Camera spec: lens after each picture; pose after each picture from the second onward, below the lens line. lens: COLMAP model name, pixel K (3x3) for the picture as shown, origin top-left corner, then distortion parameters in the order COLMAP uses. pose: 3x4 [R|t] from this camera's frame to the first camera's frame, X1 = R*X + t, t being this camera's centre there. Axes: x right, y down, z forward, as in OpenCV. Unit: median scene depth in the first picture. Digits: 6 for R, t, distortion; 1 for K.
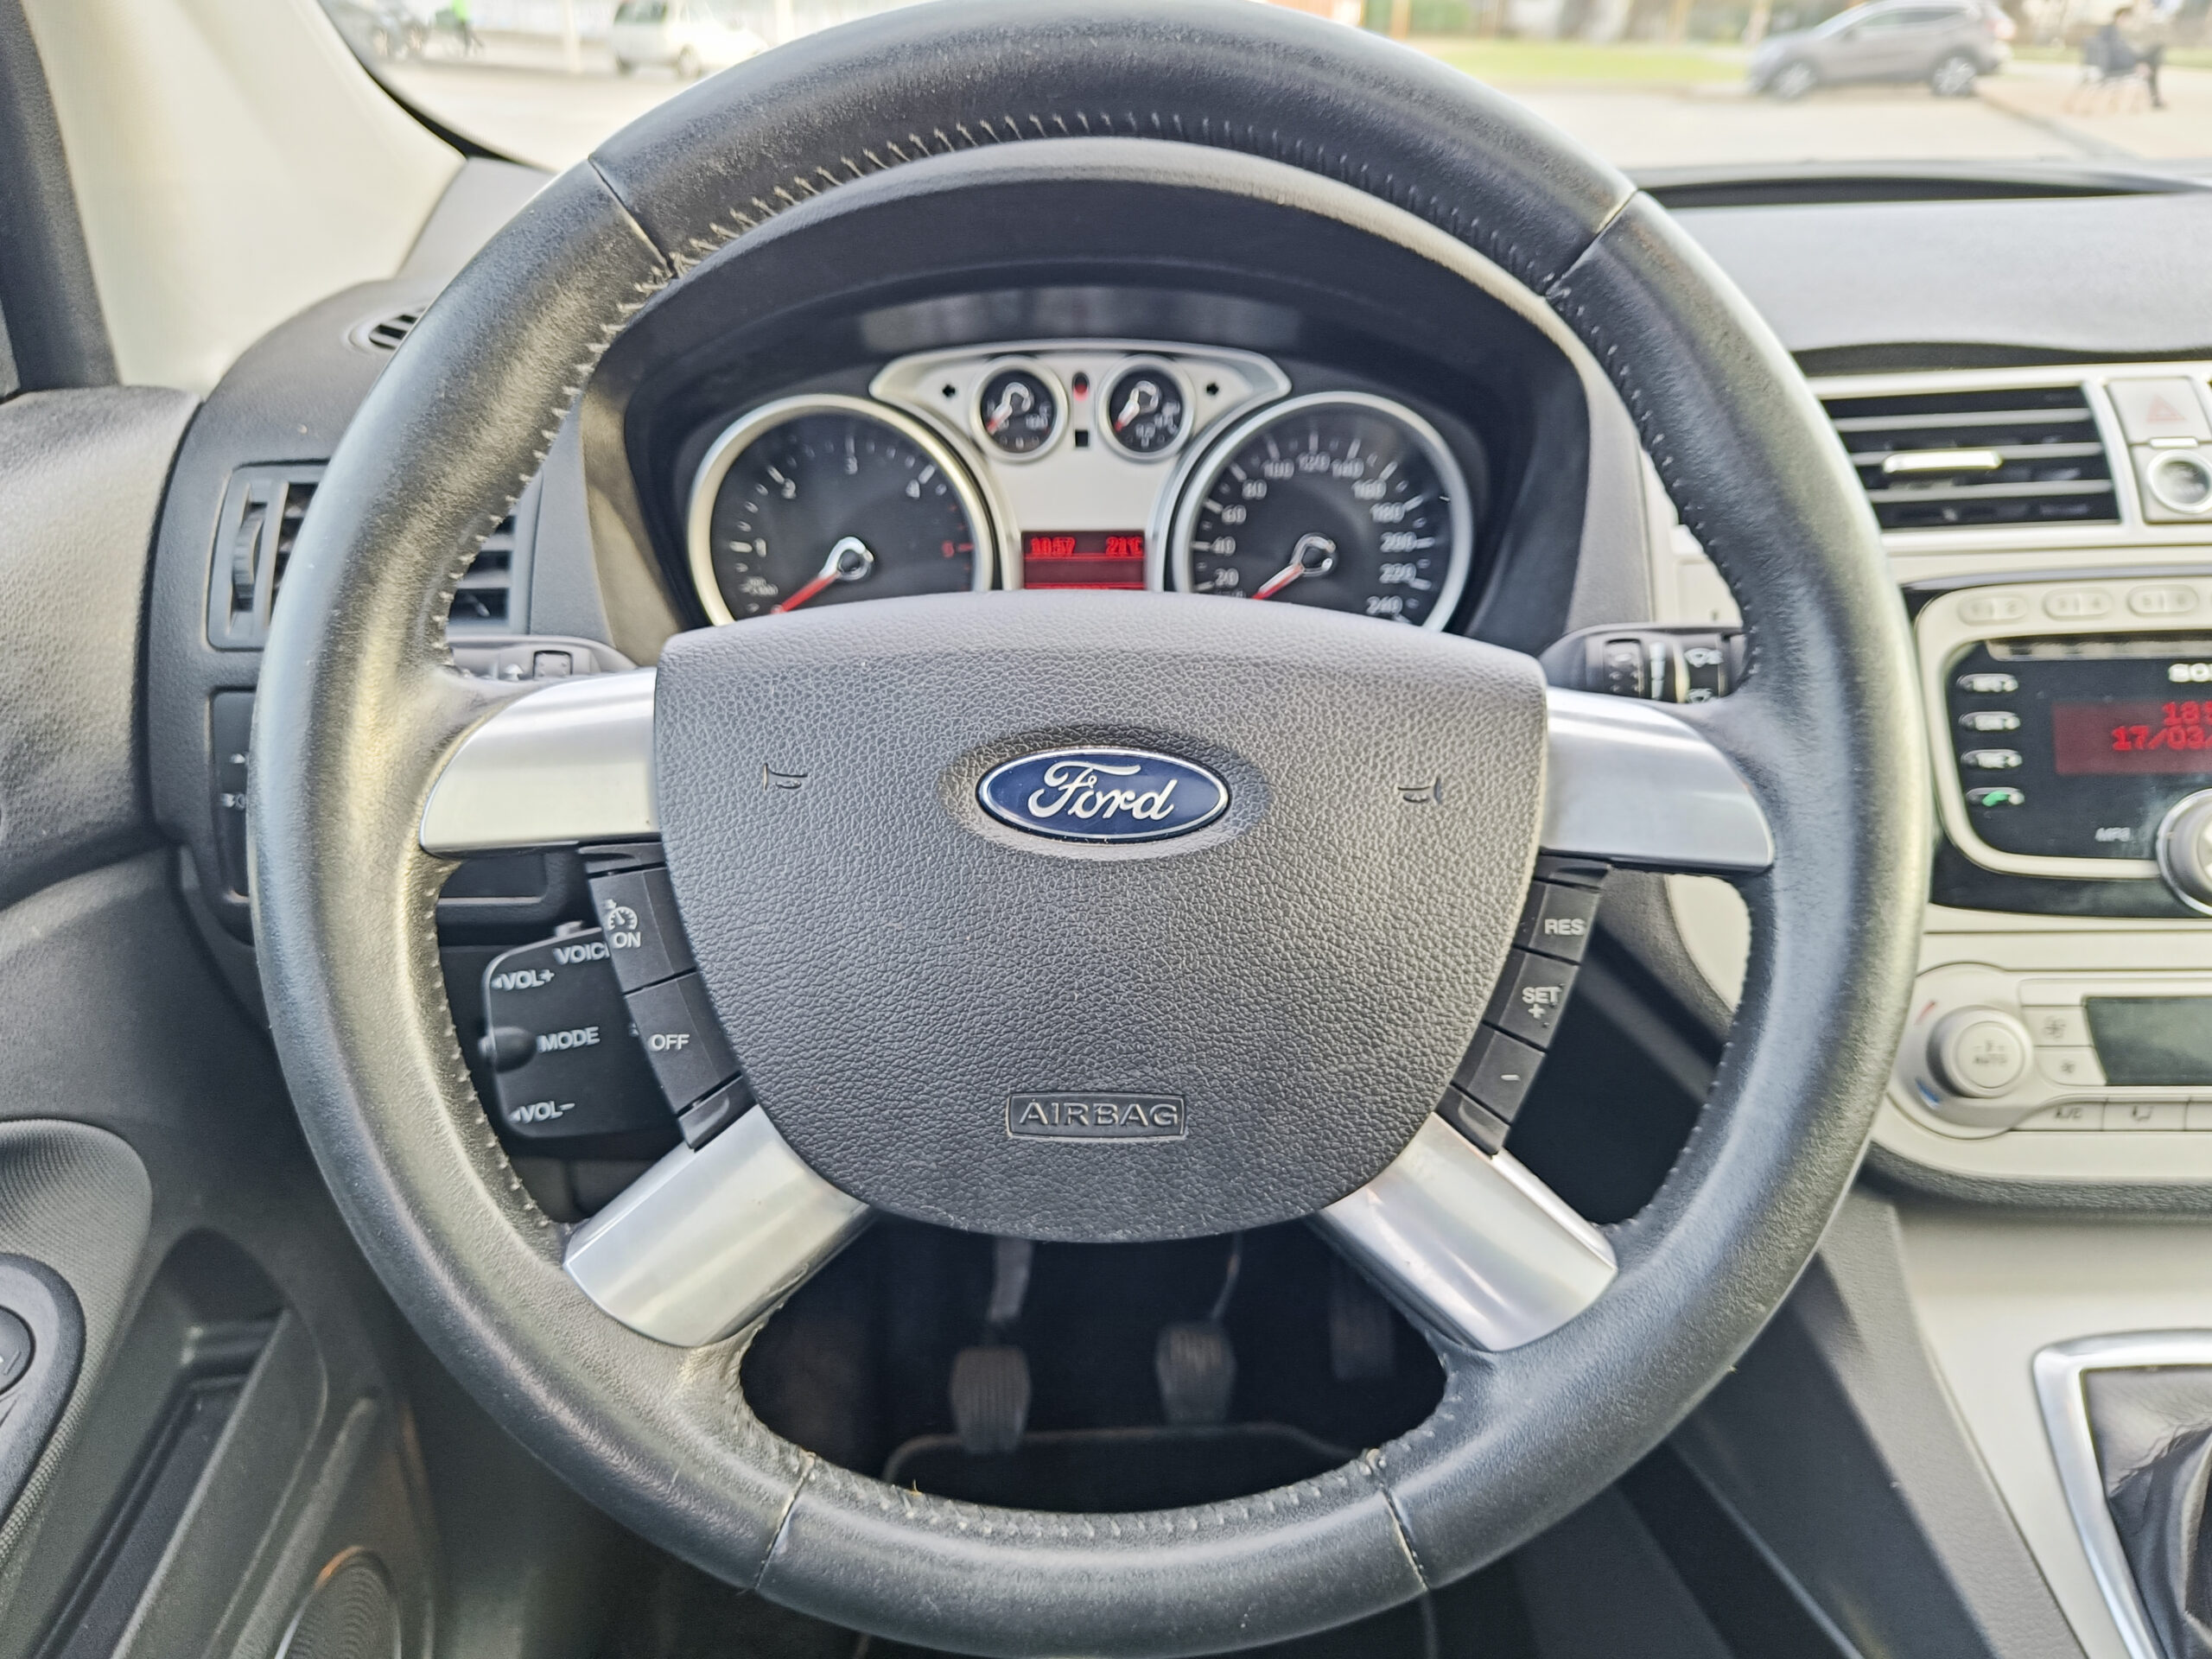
lens RADIAL K [[1578.2, 0, 1096.4], [0, 1578.2, 839.8], [0, 0, 1]] dist [0.040420, 0.032464]
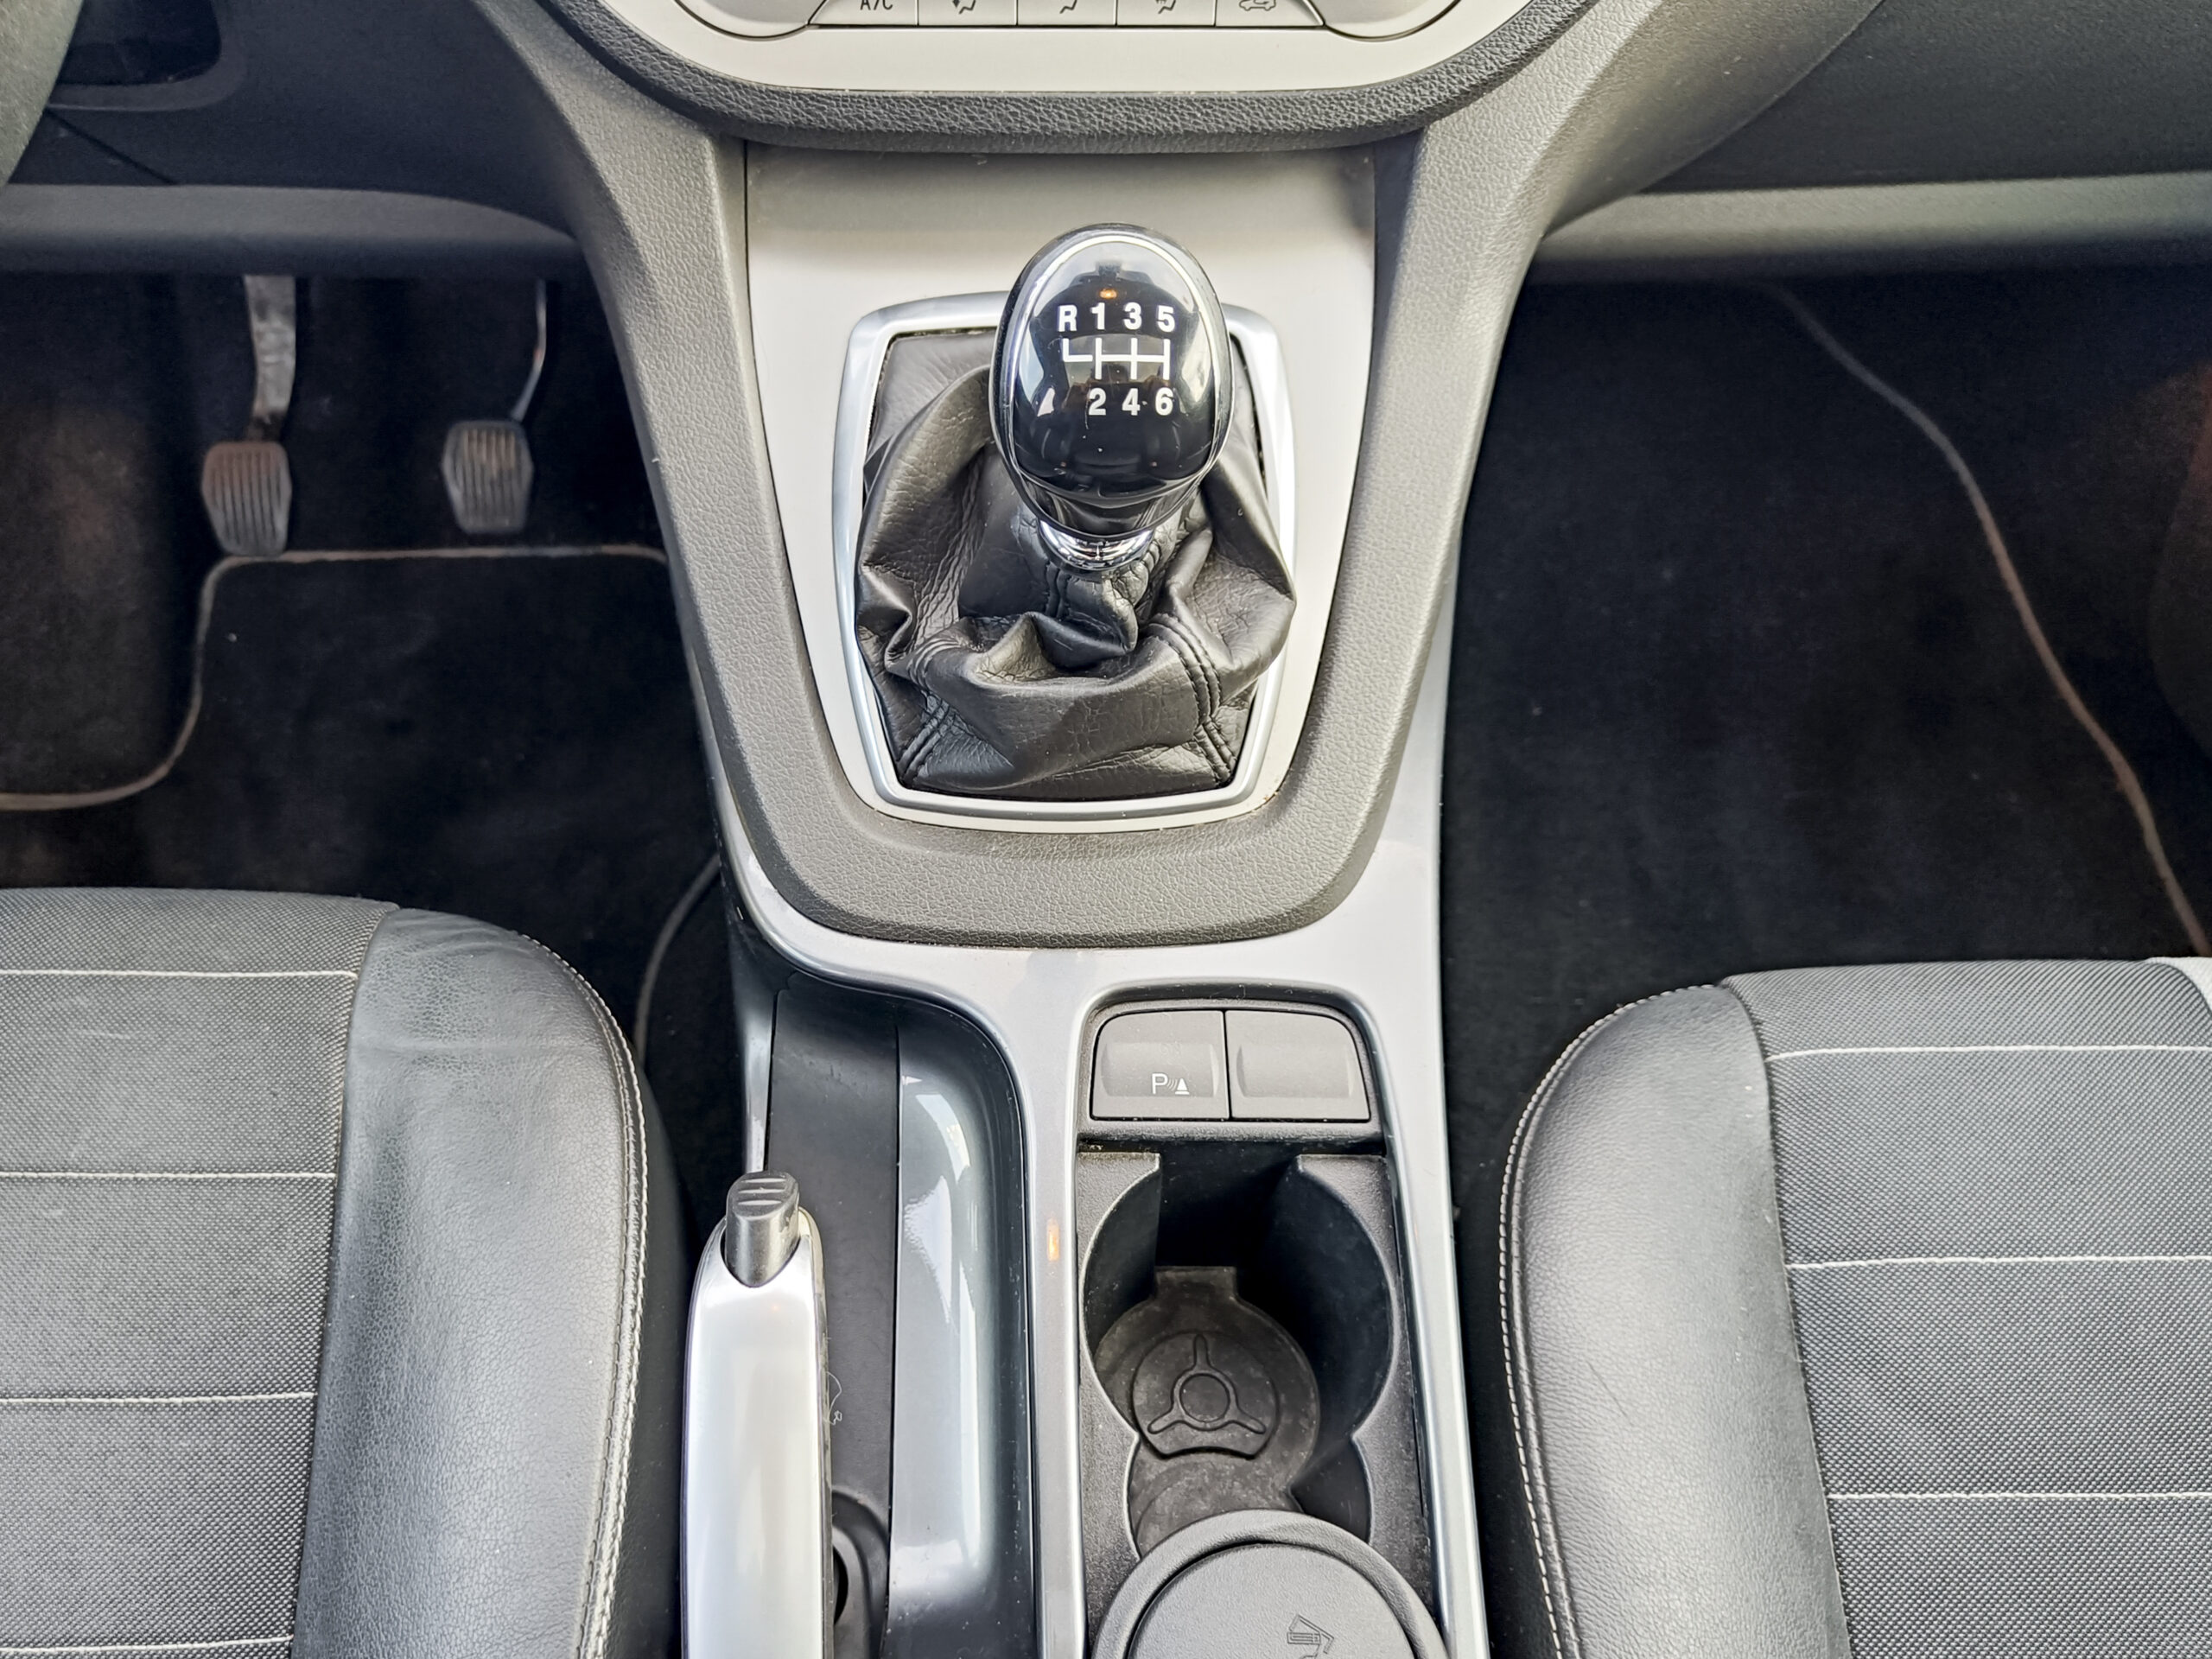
lens RADIAL K [[1763.7, 0, 983.3], [0, 1763.7, 905.7], [0, 0, 1]] dist [0.002589, -0.008672]
pose [[0.999735, 0.021948, -0.006887, 0.618598], [-0.016174, 0.883578, 0.468004, 0.144399], [0.016356, -0.467769, 0.883699, 0.035556]]
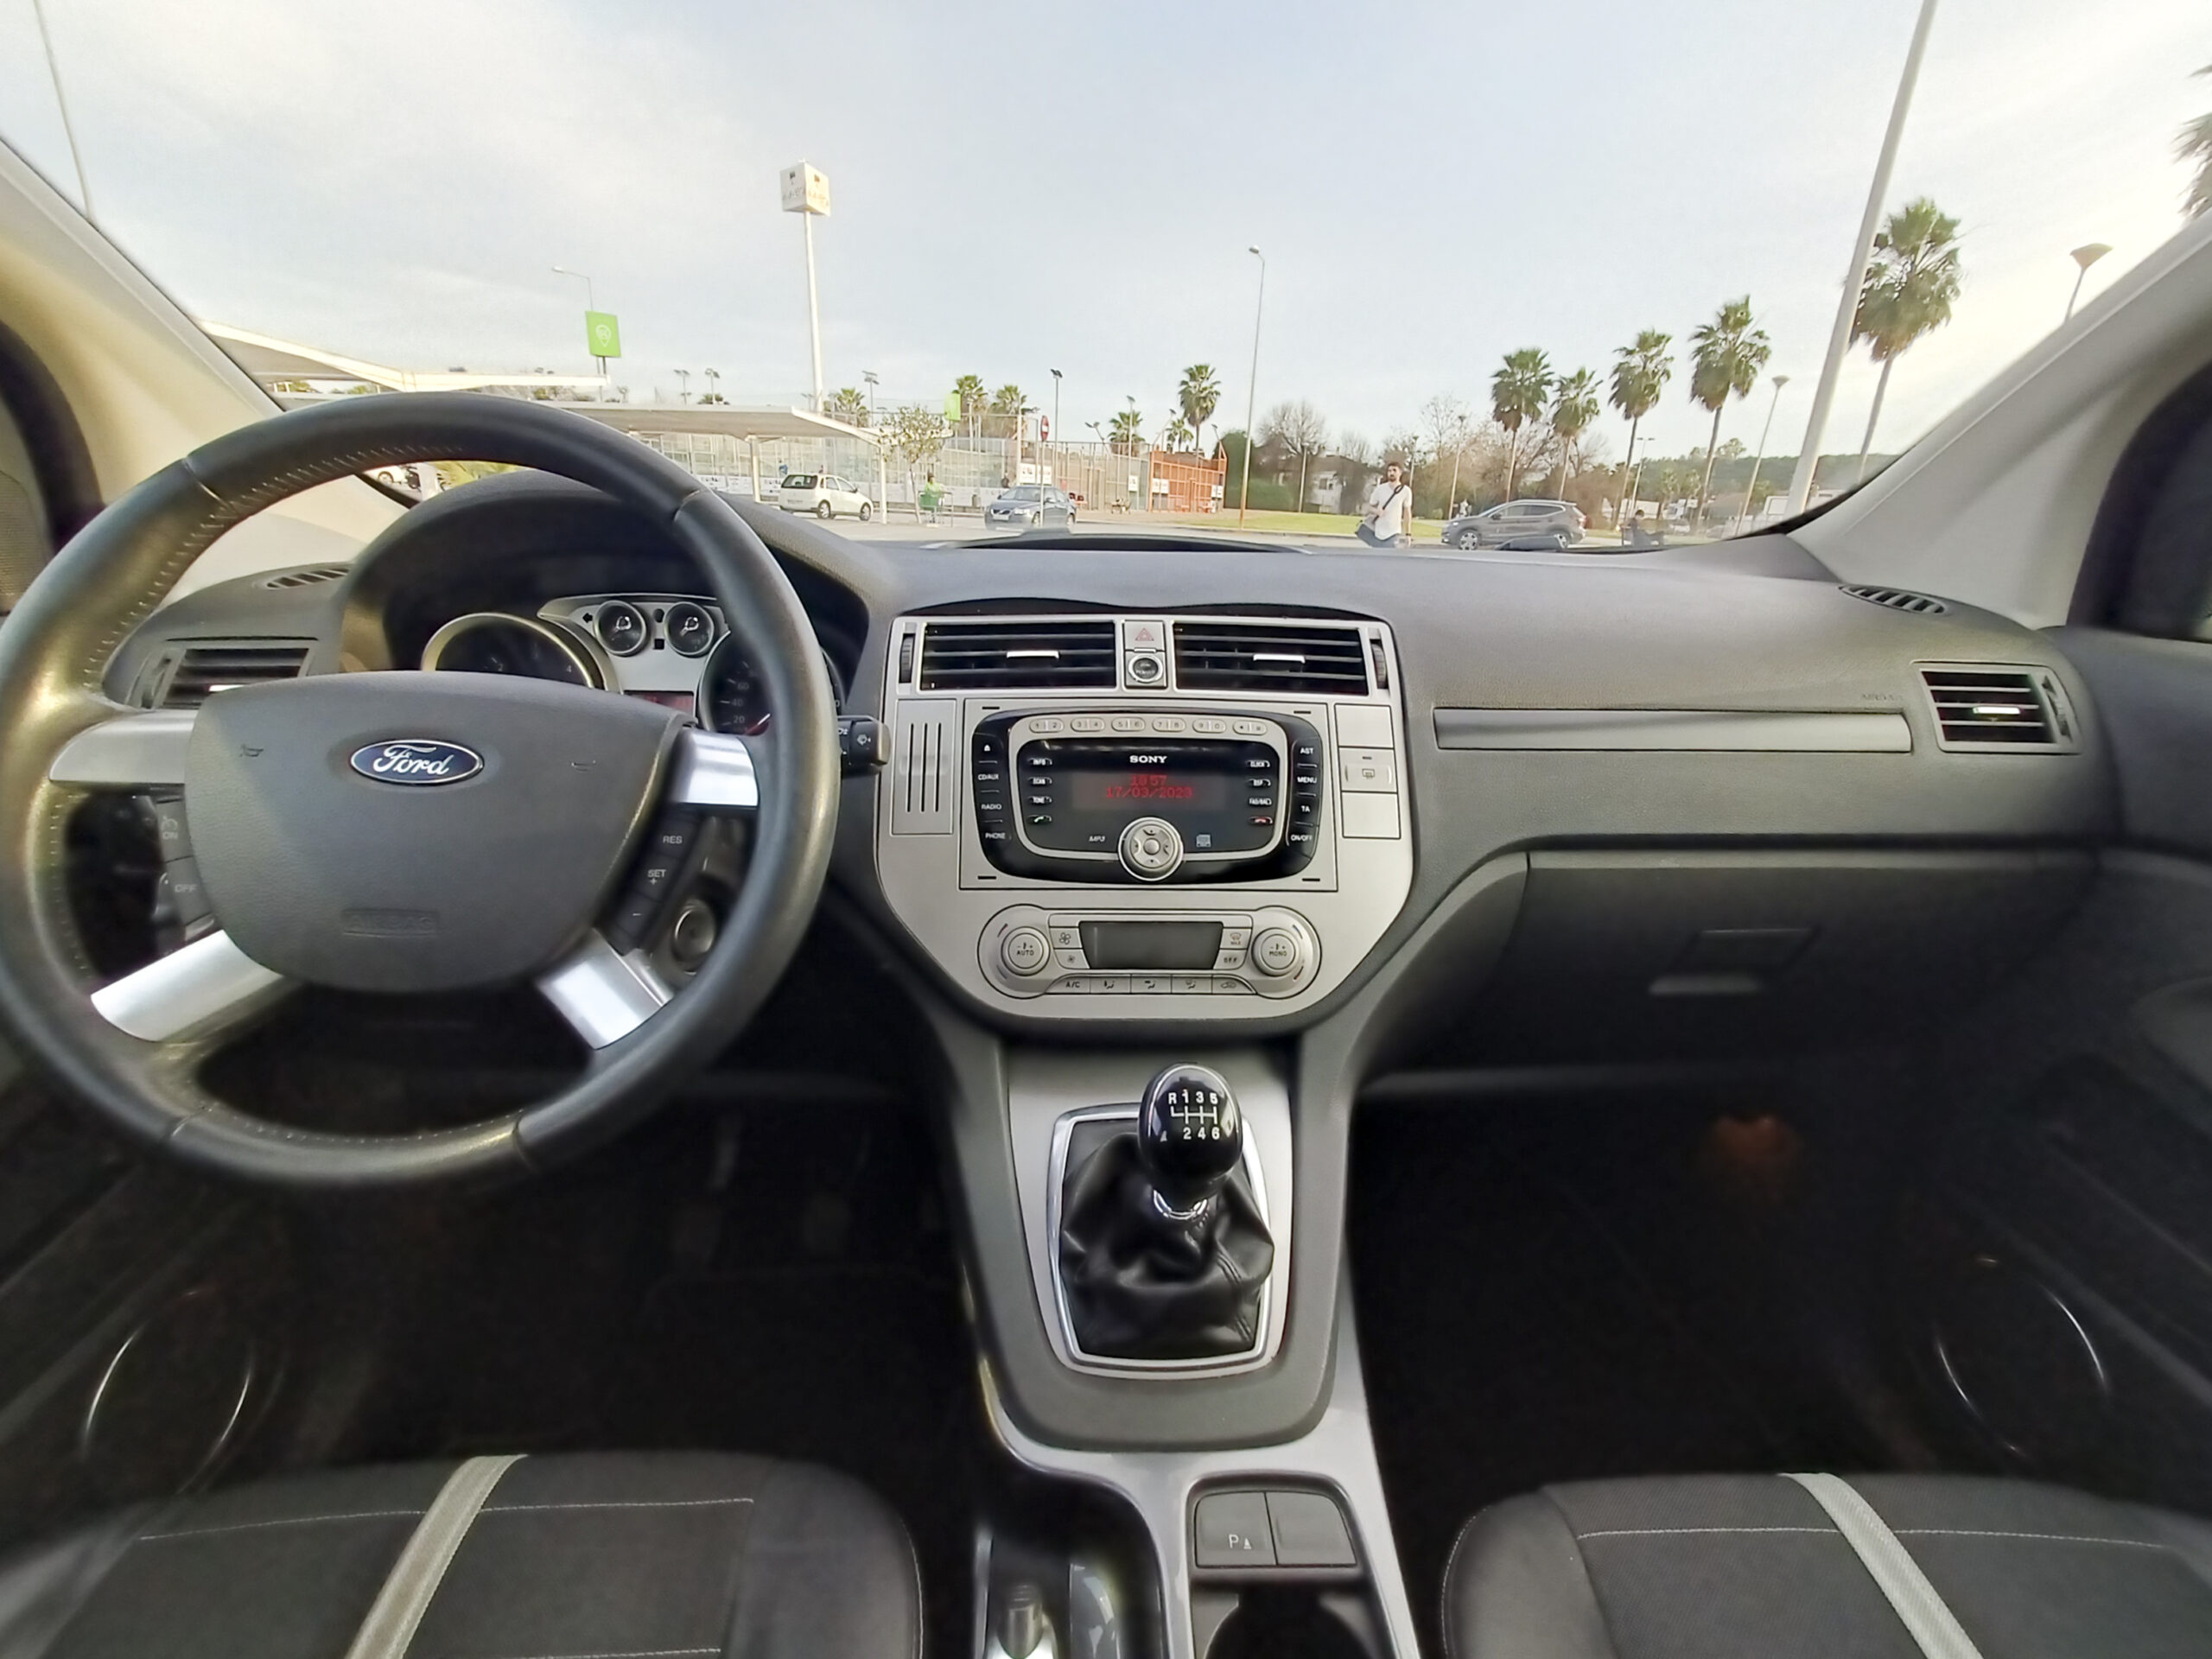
lens RADIAL K [[1002.1, 0, 1091.8], [0, 1002.1, 831.3], [0, 0, 1]] dist [0.022784, 0.000865]
pose [[0.999590, 0.018655, 0.021715, 0.551303], [-0.015174, 0.988466, -0.150679, 0.156792], [-0.024275, 0.150287, 0.988344, -0.179266]]
